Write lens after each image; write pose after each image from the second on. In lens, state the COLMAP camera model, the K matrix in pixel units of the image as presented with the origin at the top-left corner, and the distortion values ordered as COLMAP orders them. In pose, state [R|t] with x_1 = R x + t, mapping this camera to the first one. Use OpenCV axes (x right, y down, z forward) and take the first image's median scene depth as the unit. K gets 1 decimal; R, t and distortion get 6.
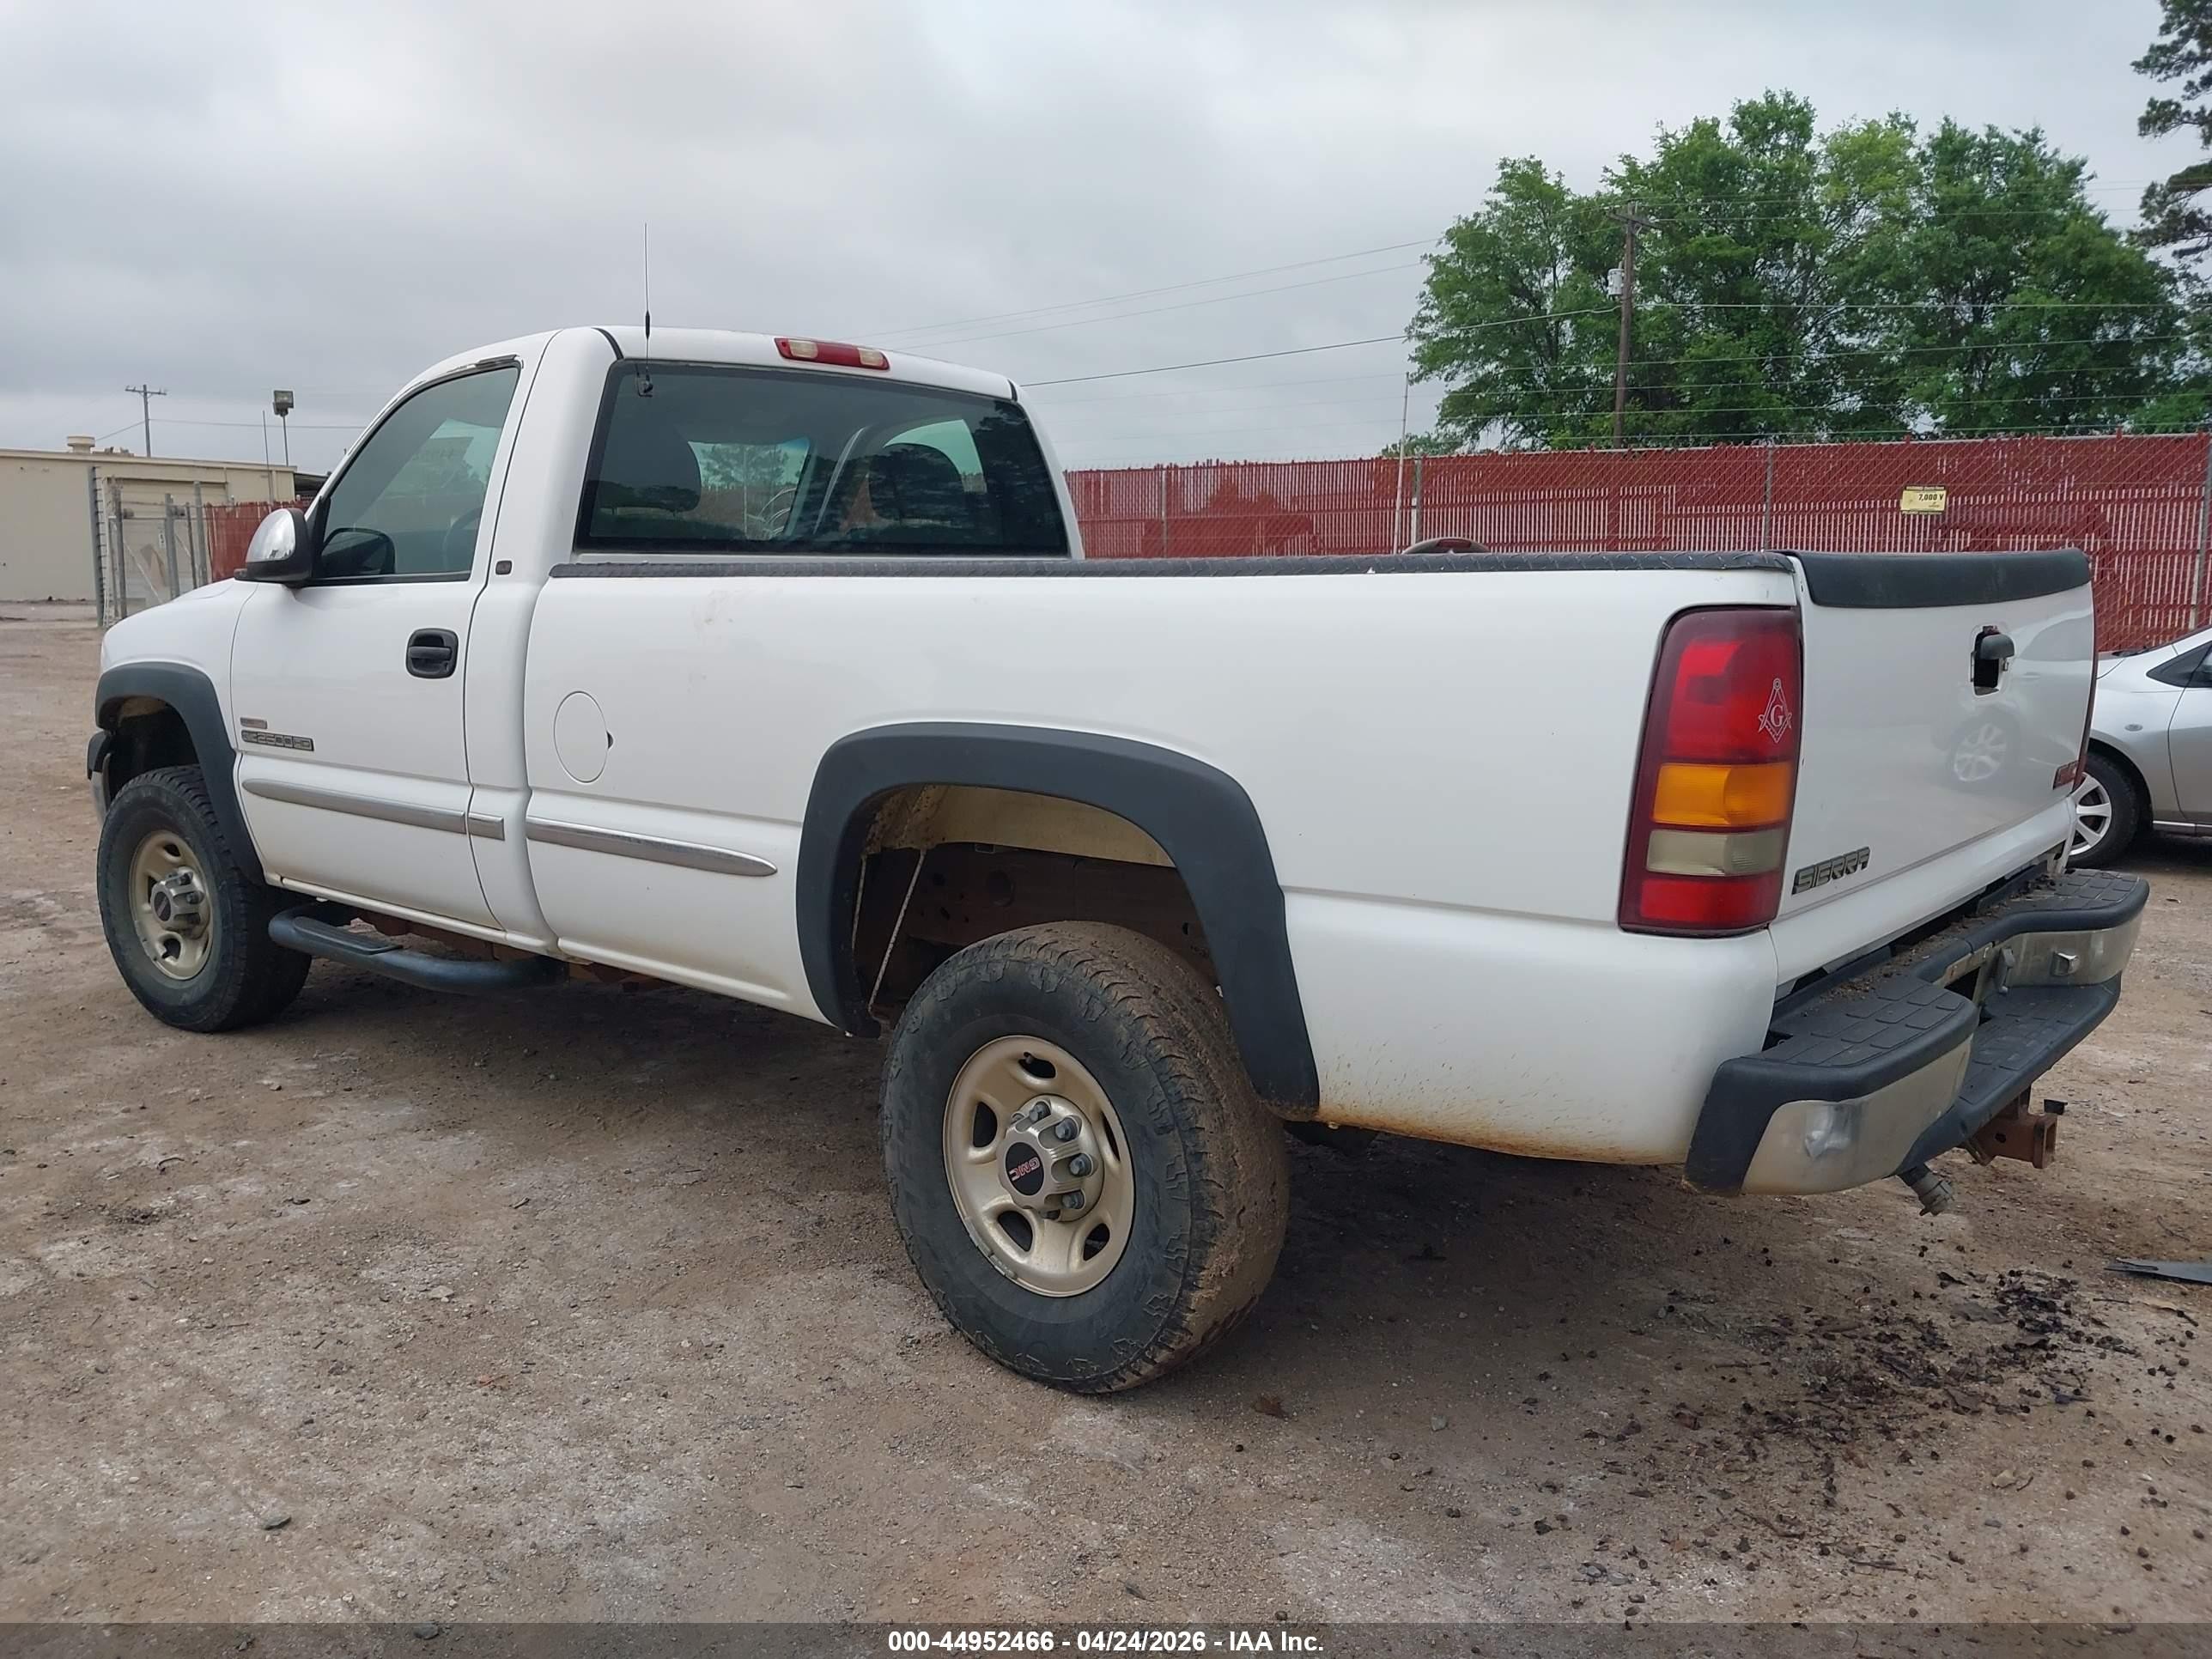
lens RADIAL K [[1742.3, 0, 1093.2], [0, 1742.3, 849.2], [0, 0, 1]] dist [0.003075, -0.000541]
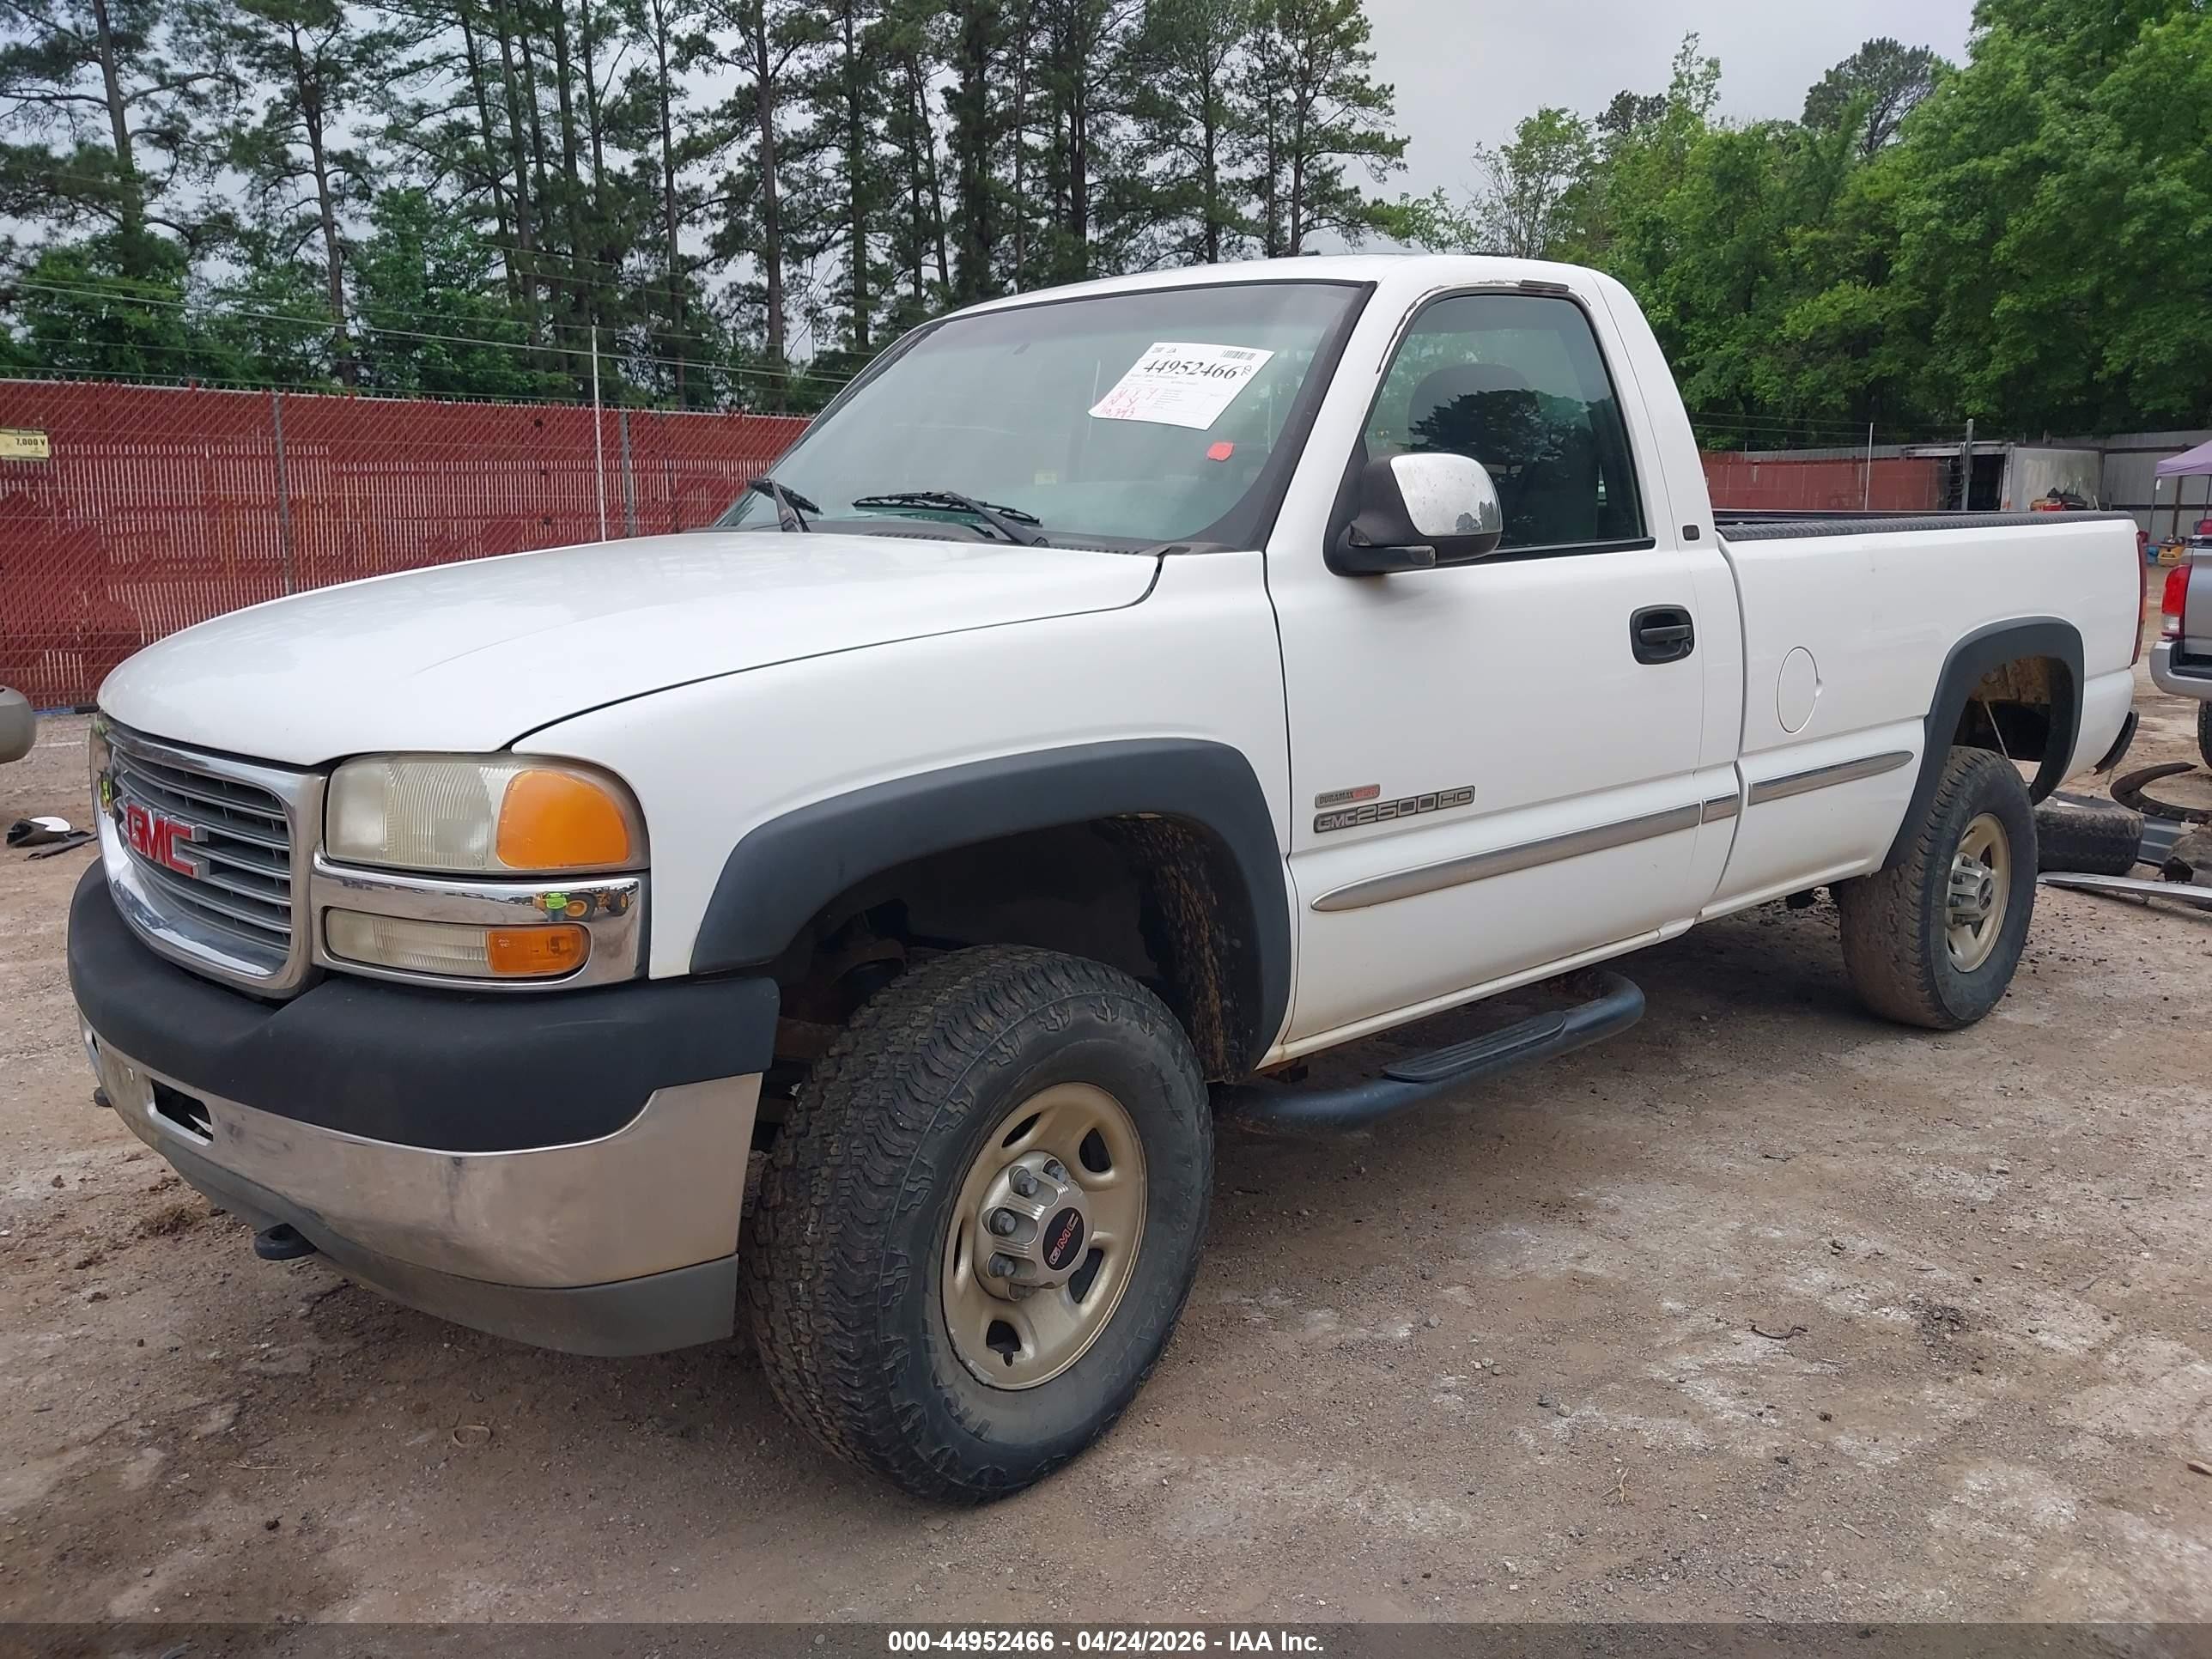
lens RADIAL K [[1742.3, 0, 1108.4], [0, 1742.3, 836.5], [0, 0, 1]] dist [0.003075, -0.000541]
pose [[0.118322, -0.186926, 0.975222, -1.175453], [0.163954, 0.972319, 0.166477, -0.187784], [-0.979346, 0.140194, 0.145694, 1.064865]]
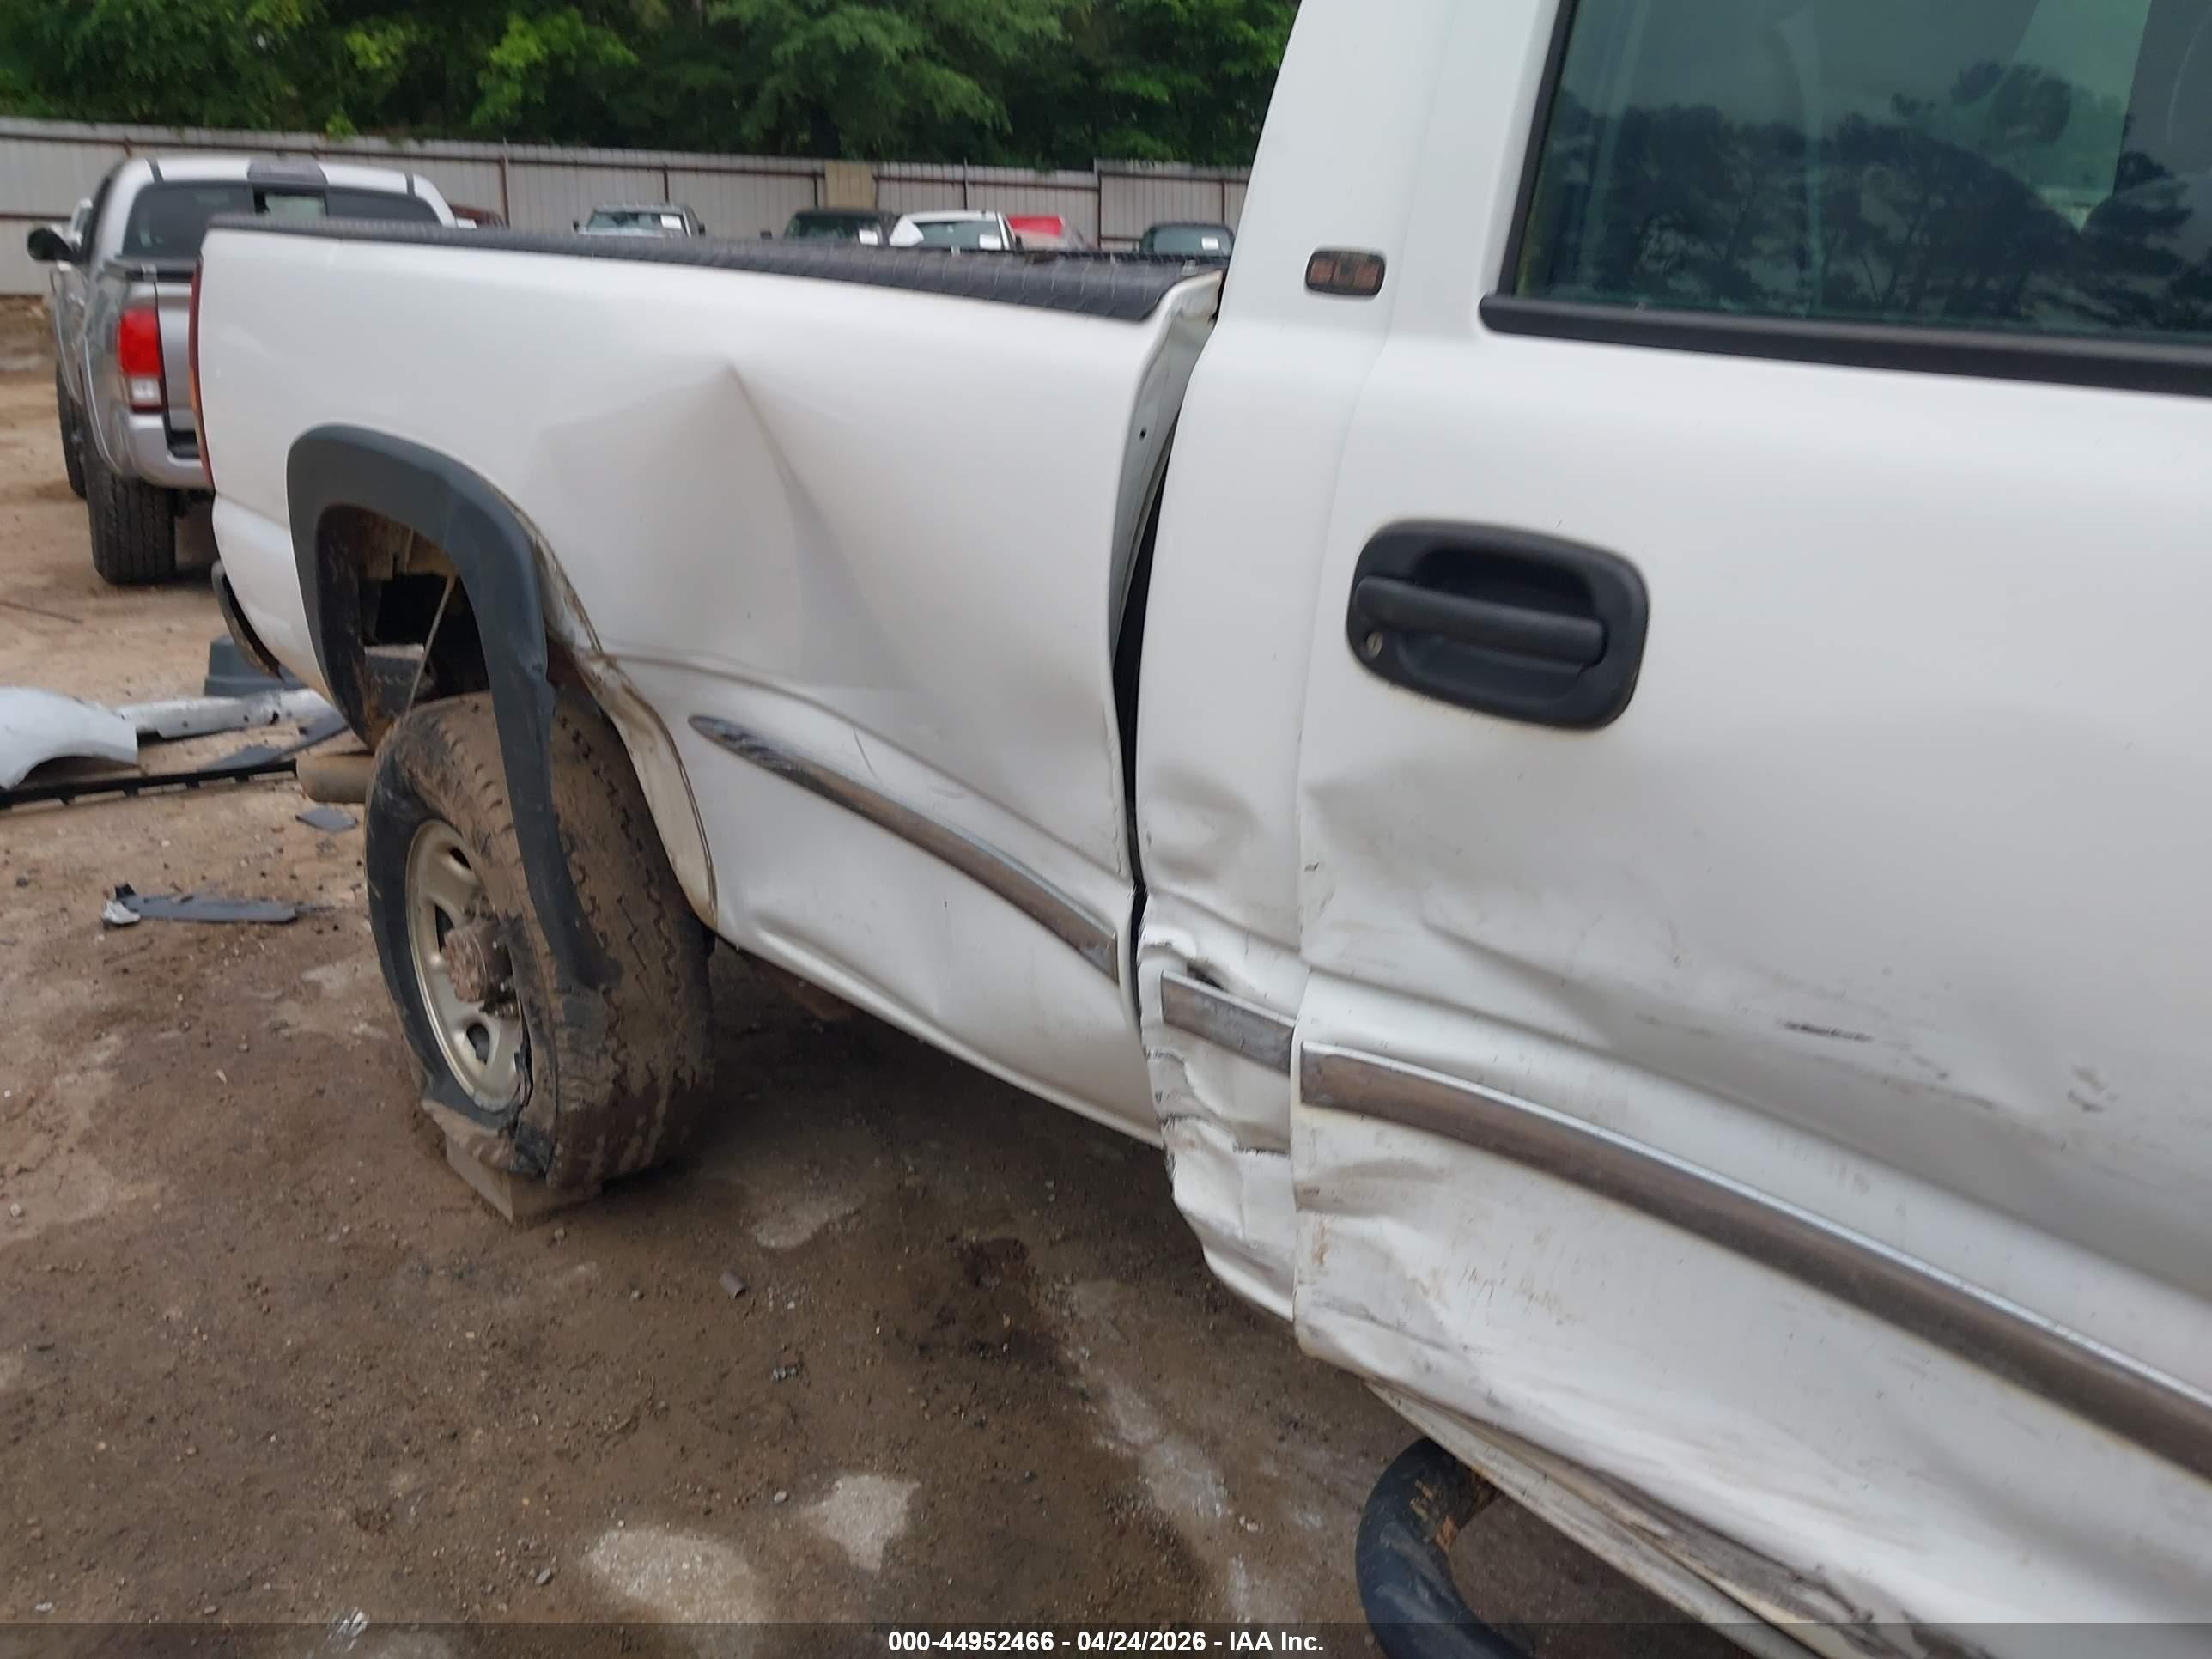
lens RADIAL K [[1742.3, 0, 1079.6], [0, 1742.3, 849.0], [0, 0, 1]] dist [0.003075, -0.000541]
pose [[-0.989221, -0.073042, 0.126909, -0.022517], [-0.005381, 0.884249, 0.466985, -0.244118], [-0.146328, 0.461268, -0.875111, 1.499540]]
